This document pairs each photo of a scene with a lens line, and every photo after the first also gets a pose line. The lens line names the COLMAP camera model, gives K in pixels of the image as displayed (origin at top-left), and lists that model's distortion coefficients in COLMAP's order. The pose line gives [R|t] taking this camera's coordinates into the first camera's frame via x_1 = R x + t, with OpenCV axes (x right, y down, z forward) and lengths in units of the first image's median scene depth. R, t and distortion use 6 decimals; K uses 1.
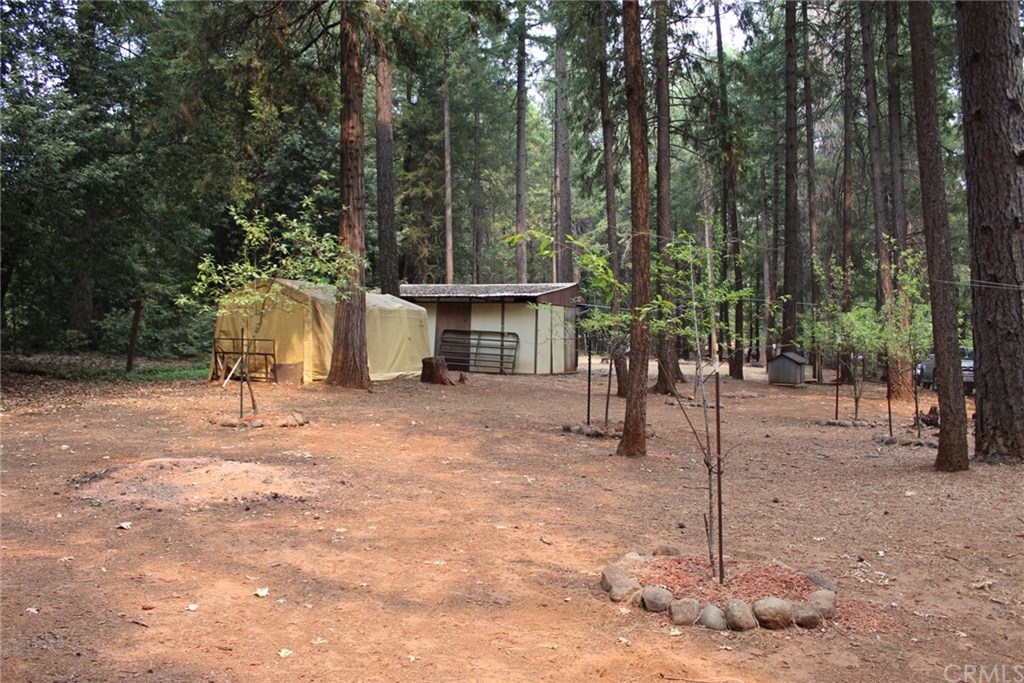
lens RADIAL K [[857.8, 0, 504.3], [0, 857.8, 343.6], [0, 0, 1]] dist [-0.167257, 0.151348]
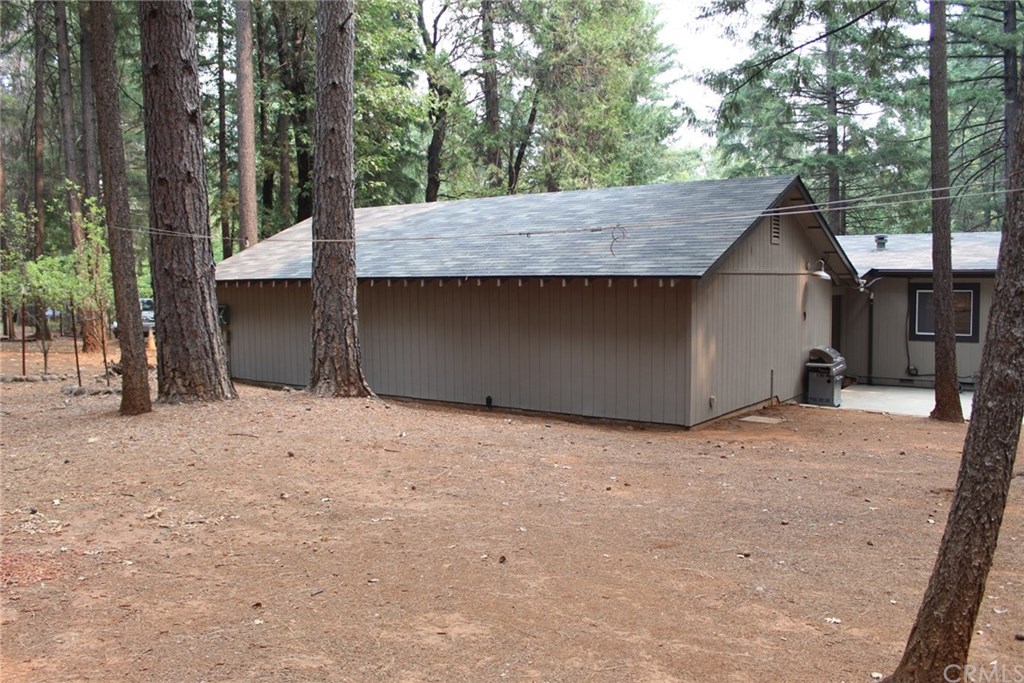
lens RADIAL K [[857.8, 0, 504.3], [0, 857.8, 343.6], [0, 0, 1]] dist [-0.167257, 0.151348]
pose [[0.627130, -0.049834, 0.777318, 0.025509], [0.008018, 0.998311, 0.057532, 0.010024], [-0.778873, -0.029848, 0.626471, -0.006283]]
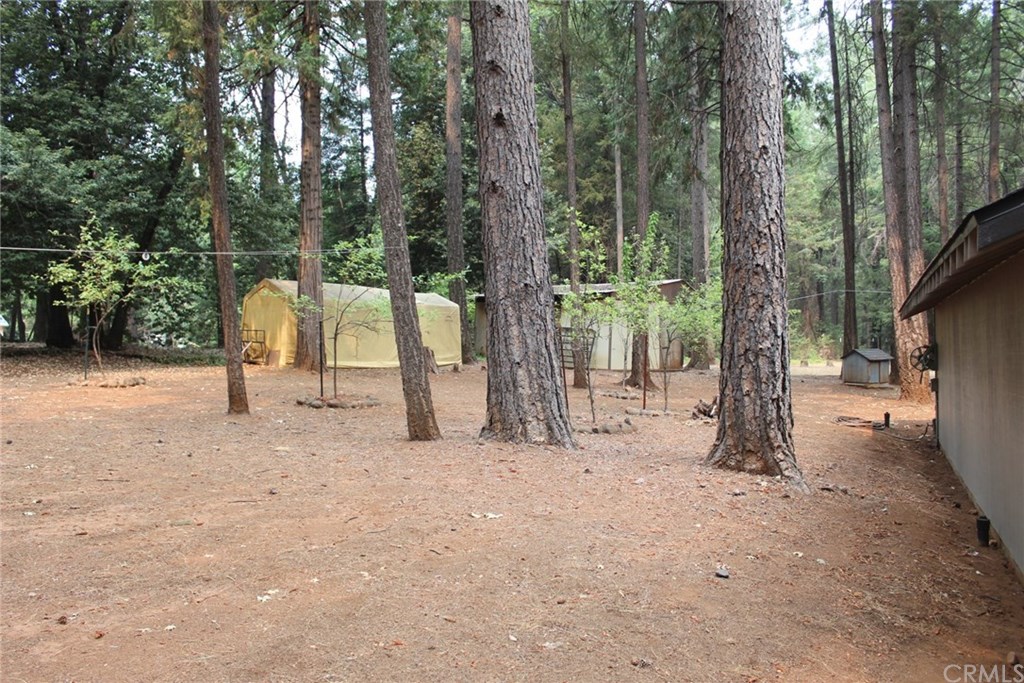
lens RADIAL K [[857.8, 0, 504.3], [0, 857.8, 343.6], [0, 0, 1]] dist [-0.167257, 0.151348]
pose [[0.897776, 0.000412, -0.440453, 1.067191], [-0.005534, 0.999931, -0.010346, 0.045779], [0.440418, 0.011726, 0.897716, 0.114780]]
